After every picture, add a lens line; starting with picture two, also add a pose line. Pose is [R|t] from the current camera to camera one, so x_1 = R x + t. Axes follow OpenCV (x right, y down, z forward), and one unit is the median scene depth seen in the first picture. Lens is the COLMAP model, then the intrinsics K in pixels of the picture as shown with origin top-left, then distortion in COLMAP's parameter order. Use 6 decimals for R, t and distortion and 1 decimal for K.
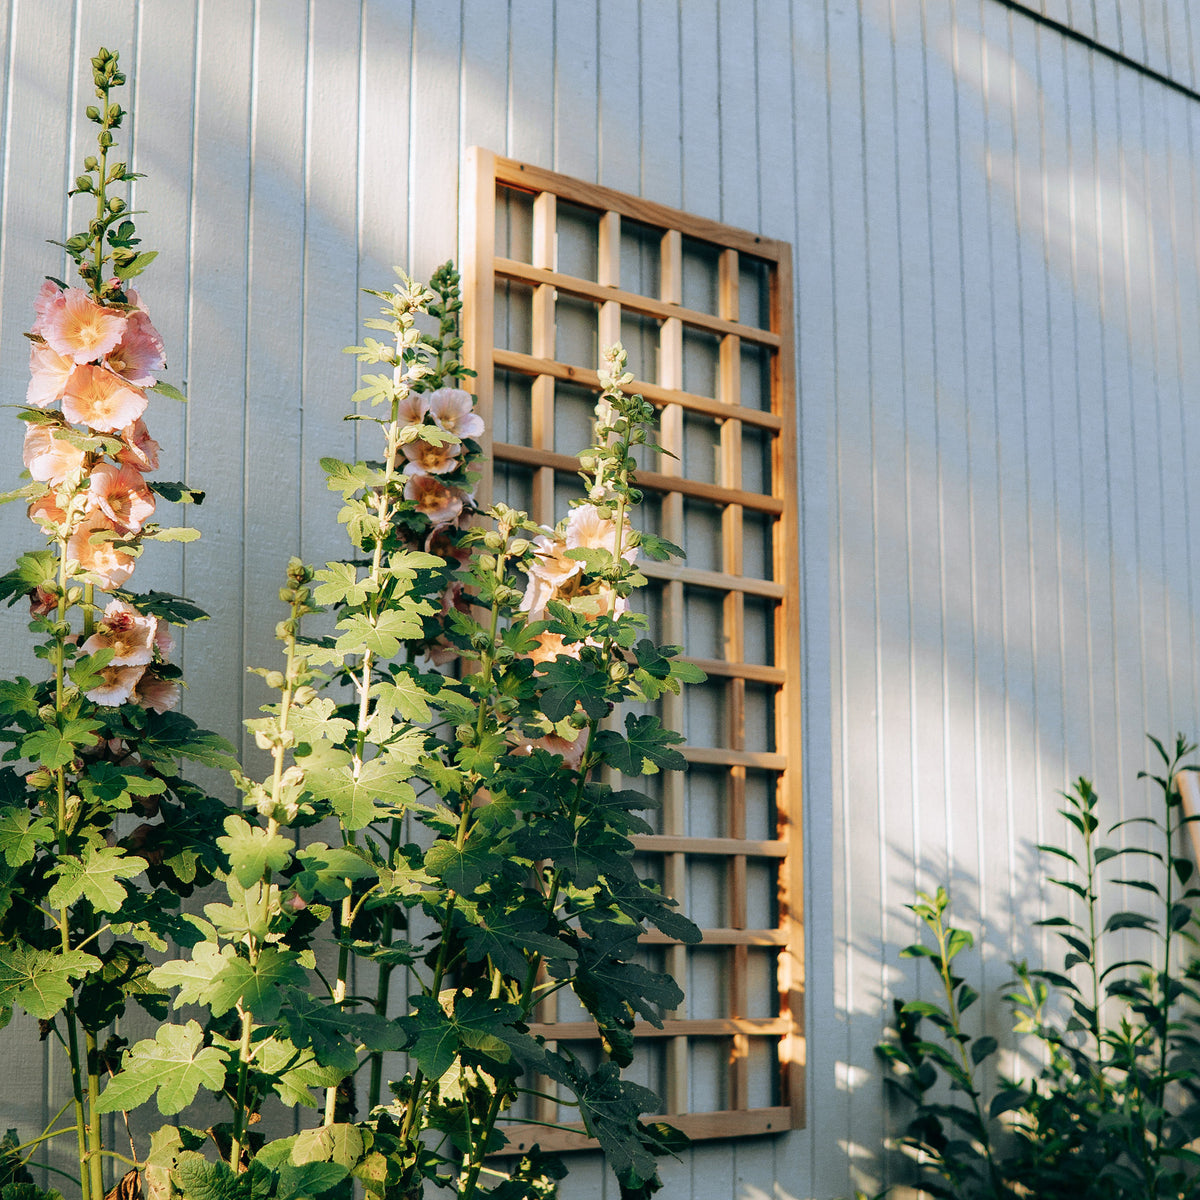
lens RADIAL K [[2515.9, 0, 598.8], [0, 2515.9, 612.9], [0, 0, 1]] dist [-0.110607, 0.000000]
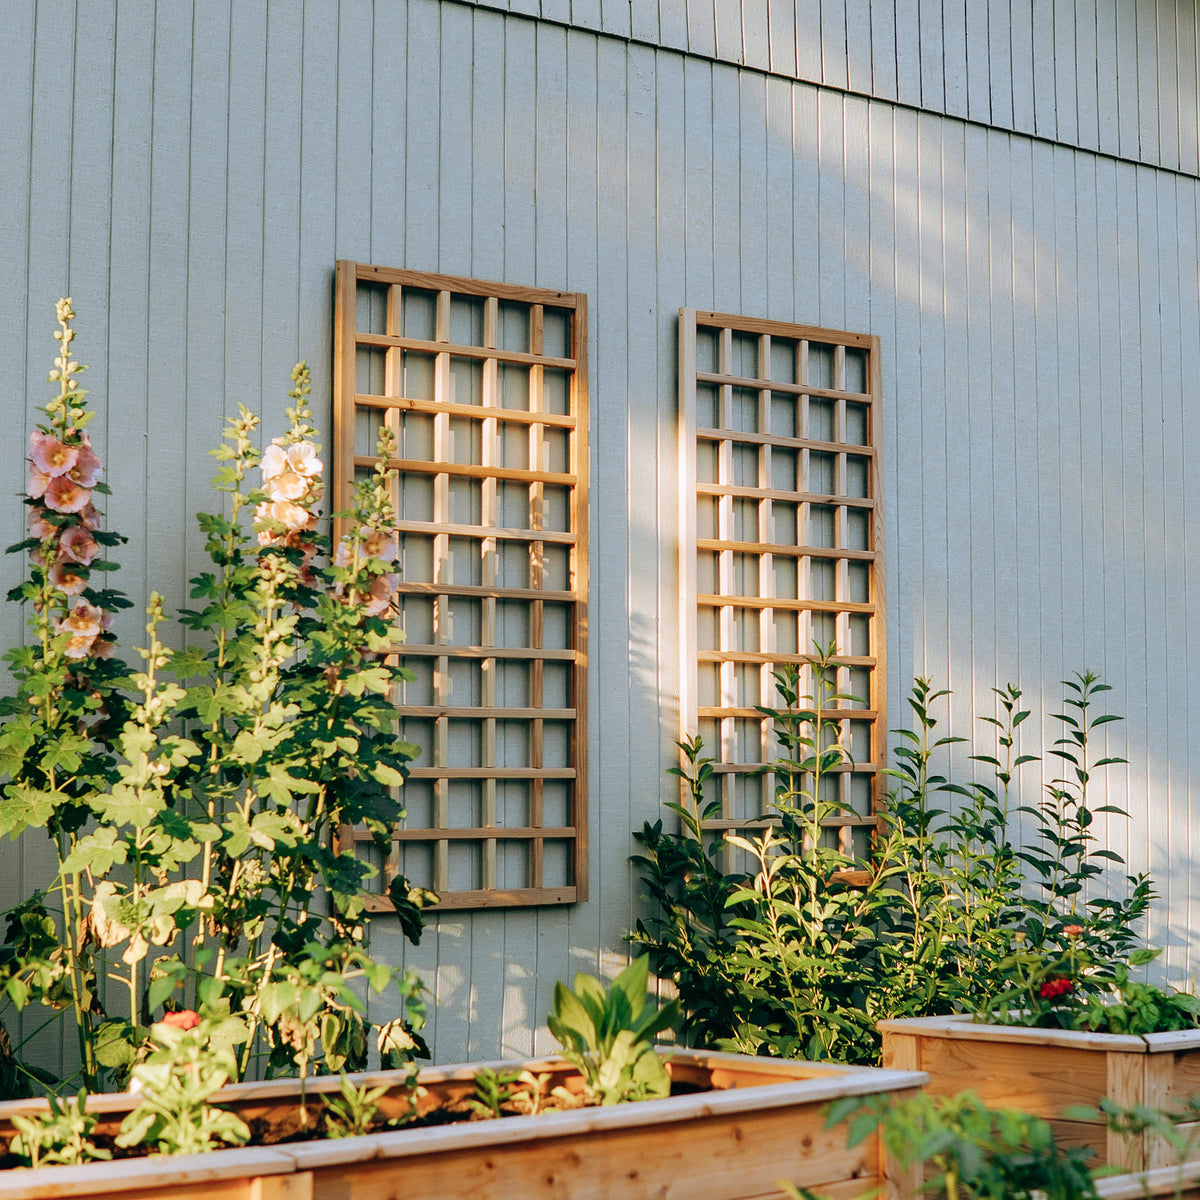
lens RADIAL K [[2770.2, 0, 681.4], [0, 2770.2, 671.0], [0, 0, 1]] dist [-0.213116, 0.000000]
pose [[0.998667, -0.001109, -0.051603, 0.357621], [0.006426, 0.994661, 0.102995, -0.159916], [0.051213, -0.103189, 0.993342, -0.994557]]
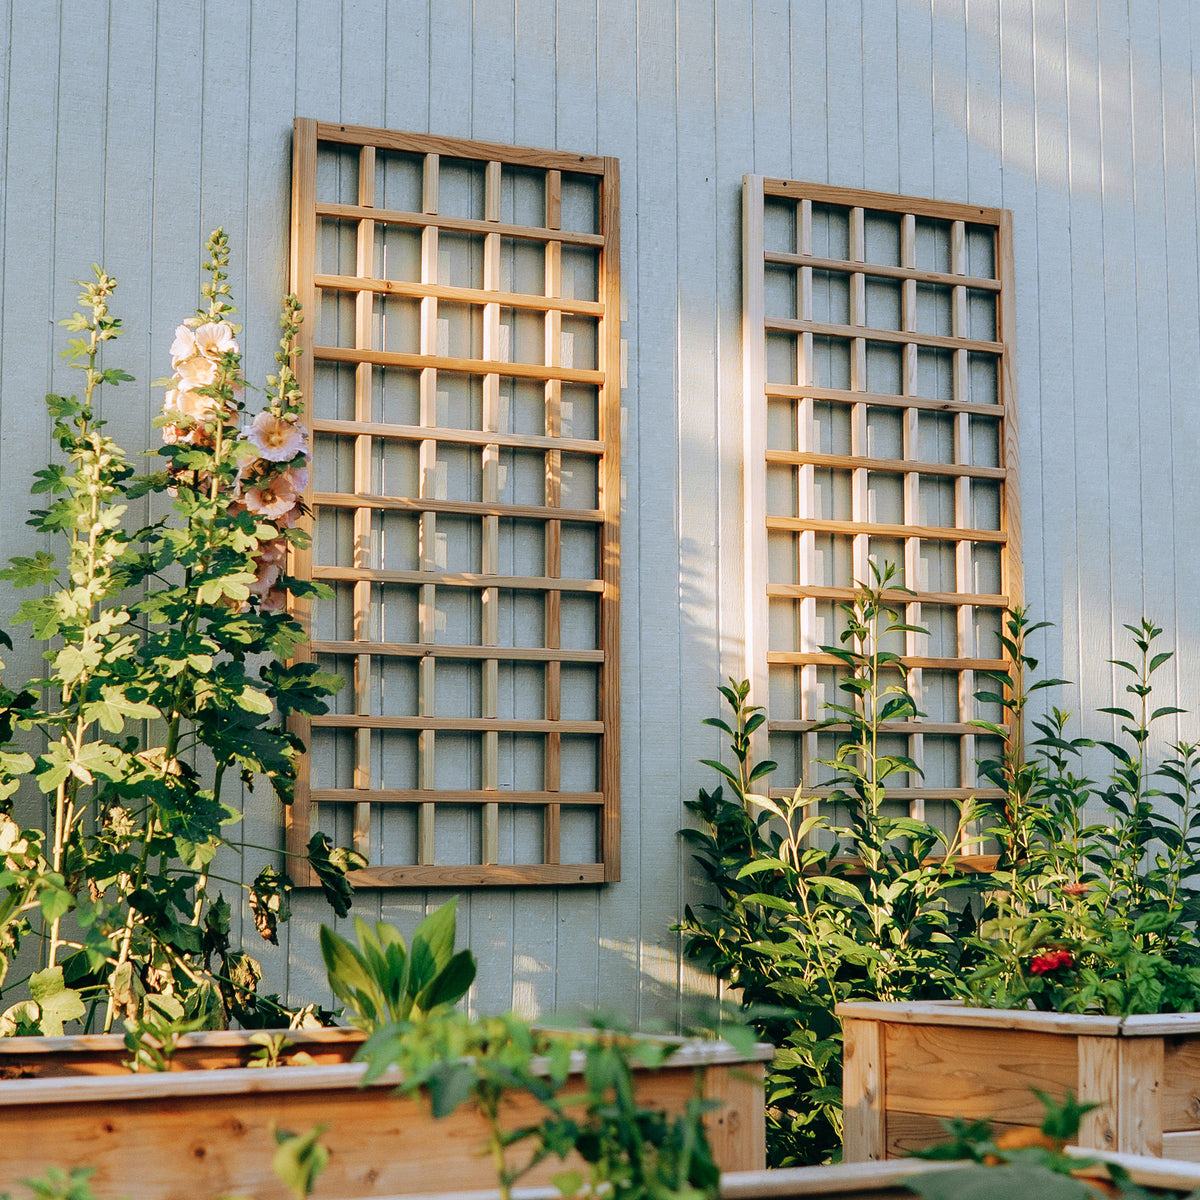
lens RADIAL K [[3102.6, 0, 594.5], [0, 3102.6, 590.6], [0, 0, 1]] dist [-0.185598, 0.000000]
pose [[0.973812, -0.014630, -0.226883, 0.674360], [0.029248, 0.997697, 0.061200, -0.051840], [0.225465, -0.066233, 0.971997, -0.782686]]
